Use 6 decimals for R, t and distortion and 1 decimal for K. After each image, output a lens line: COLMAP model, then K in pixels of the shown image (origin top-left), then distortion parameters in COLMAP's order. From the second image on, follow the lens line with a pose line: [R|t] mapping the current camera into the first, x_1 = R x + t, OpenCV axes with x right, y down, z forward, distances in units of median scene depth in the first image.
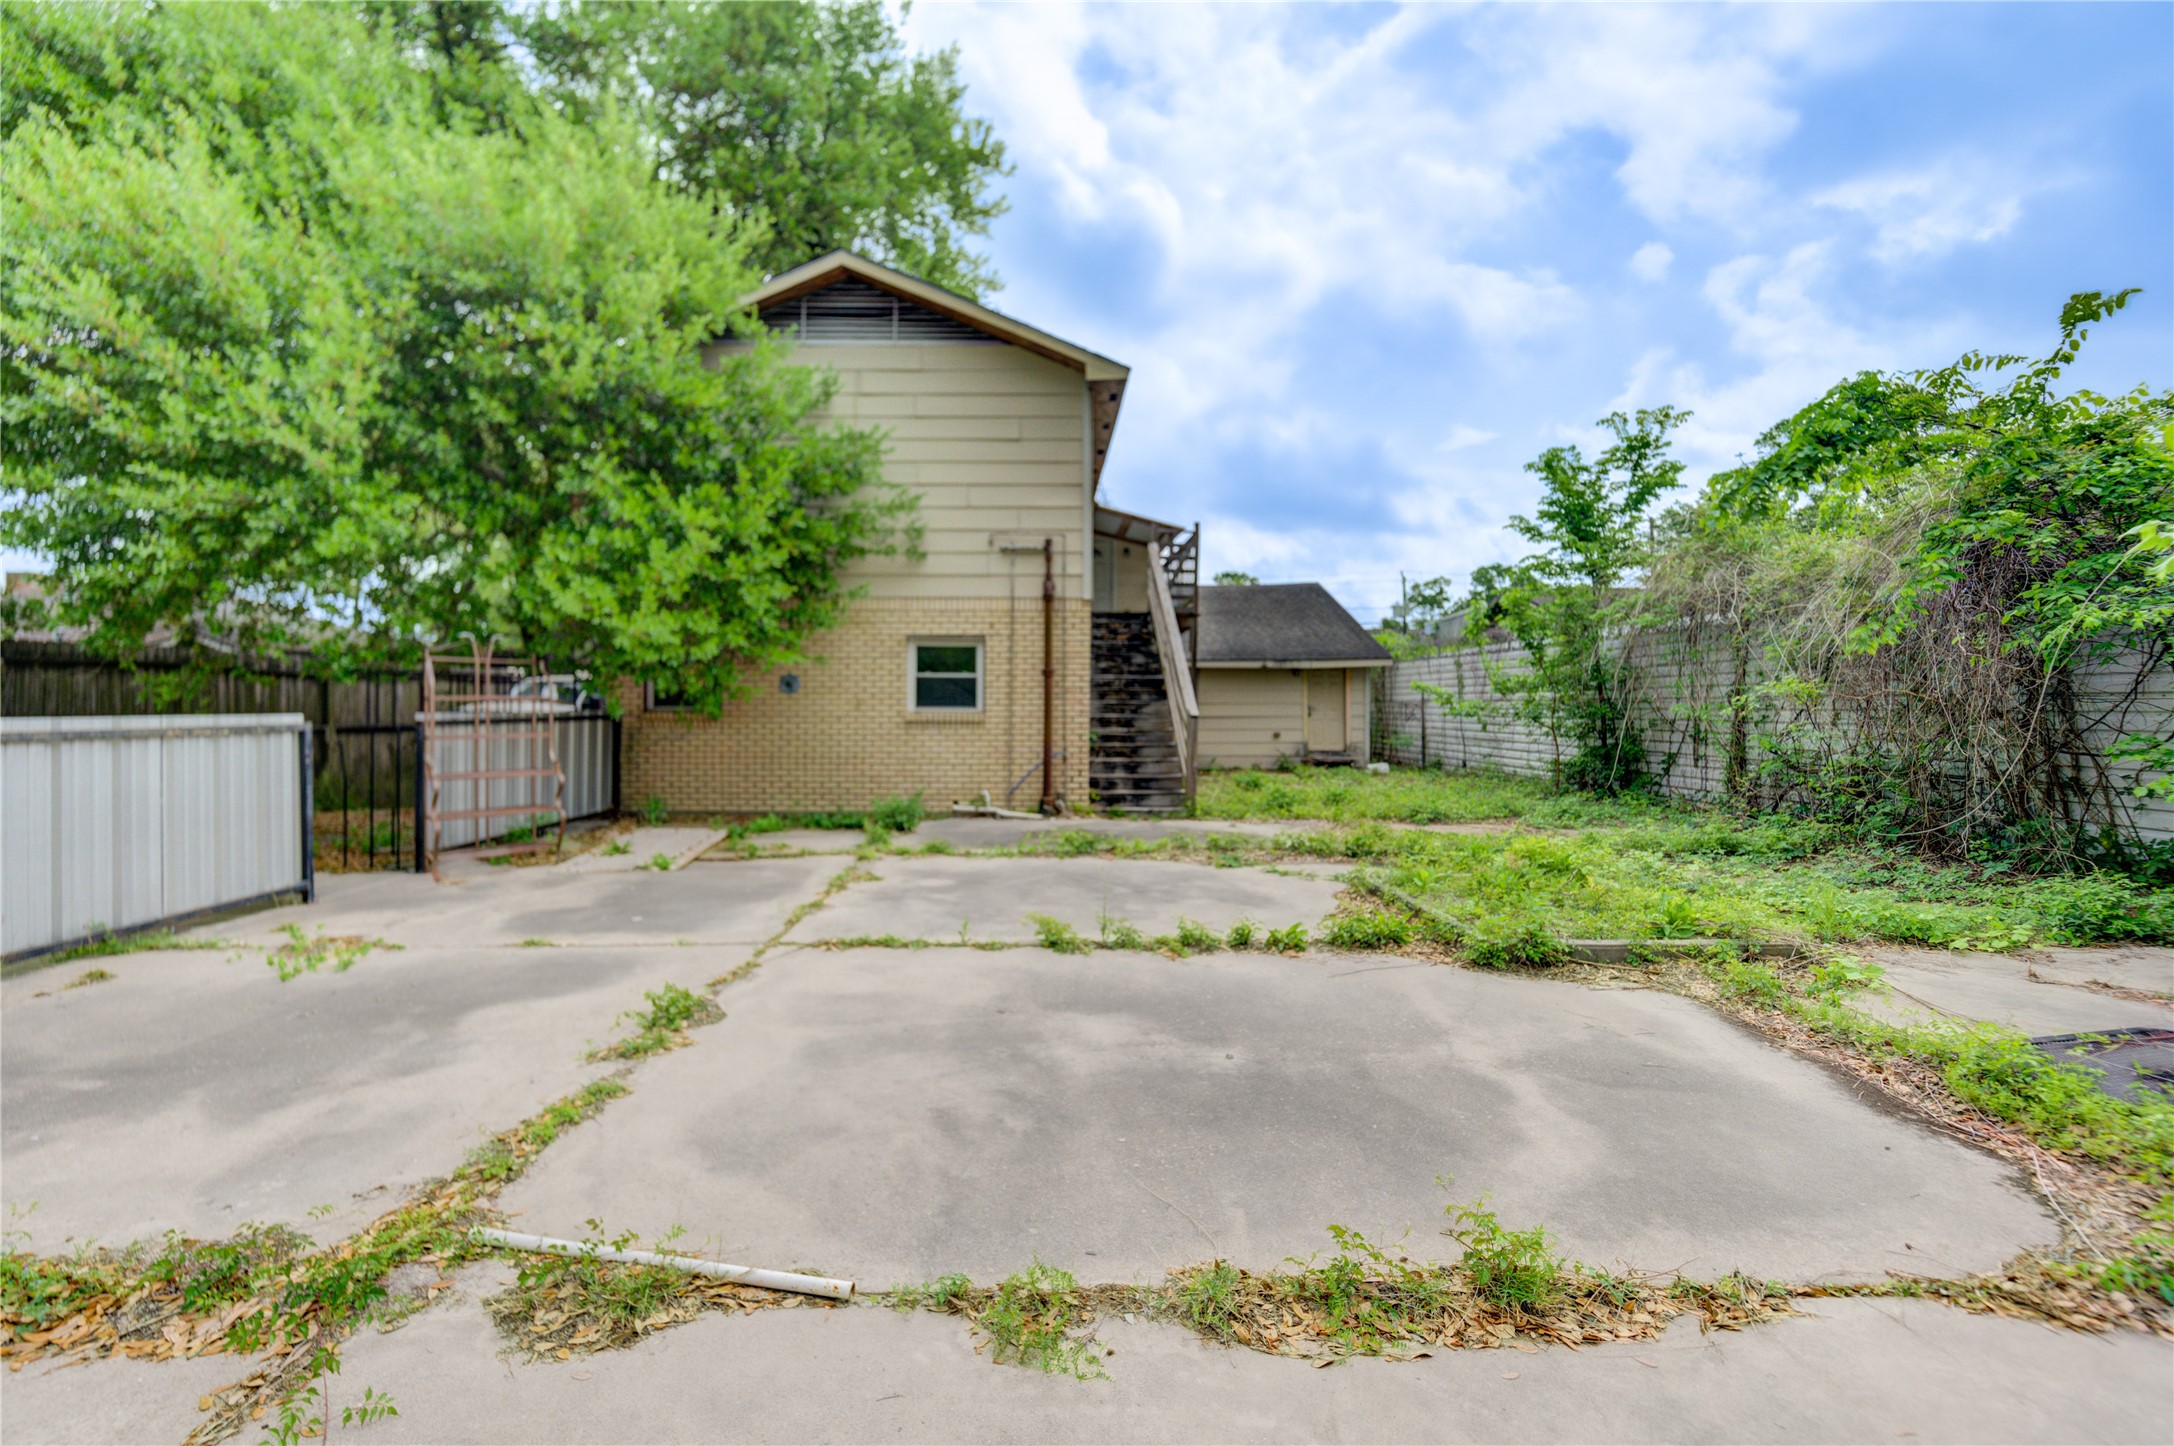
lens RADIAL K [[955.6, 0, 1079.3], [0, 955.6, 720.4], [0, 0, 1]] dist [-0.004297, 0.000063]
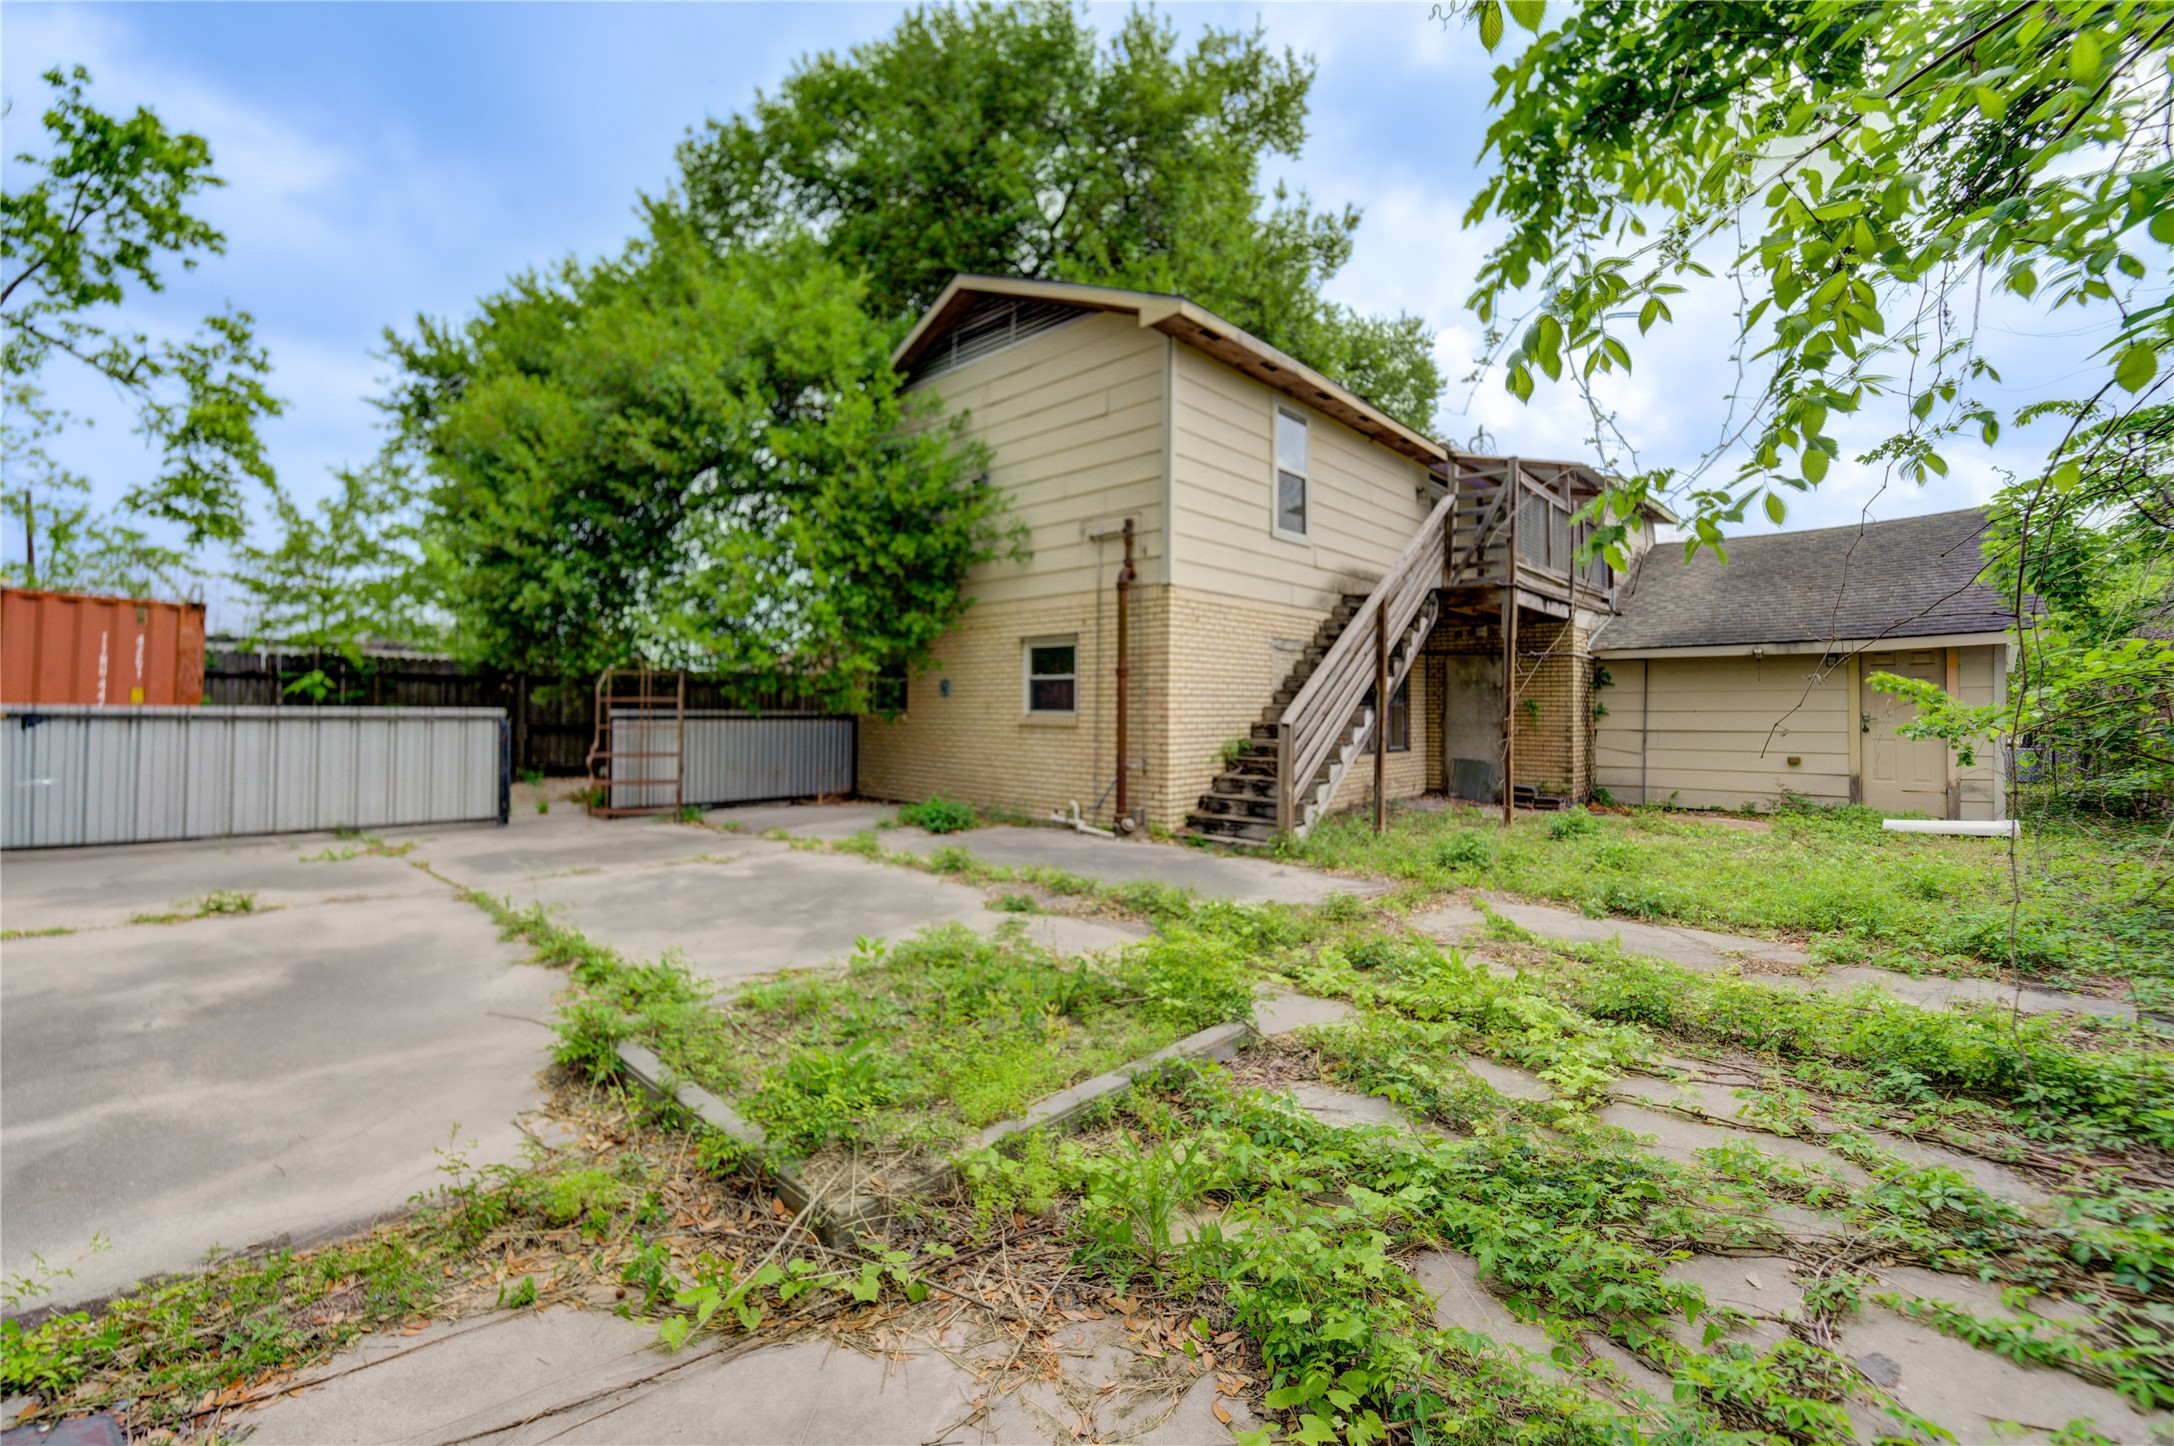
lens RADIAL K [[955.6, 0, 1080.9], [0, 955.6, 713.2], [0, 0, 1]] dist [-0.004297, 0.000063]
pose [[0.656569, 0.005362, -0.754247, 0.602243], [-0.020113, 0.999744, -0.010402, -0.001816], [0.753997, 0.022000, 0.656509, 0.396498]]
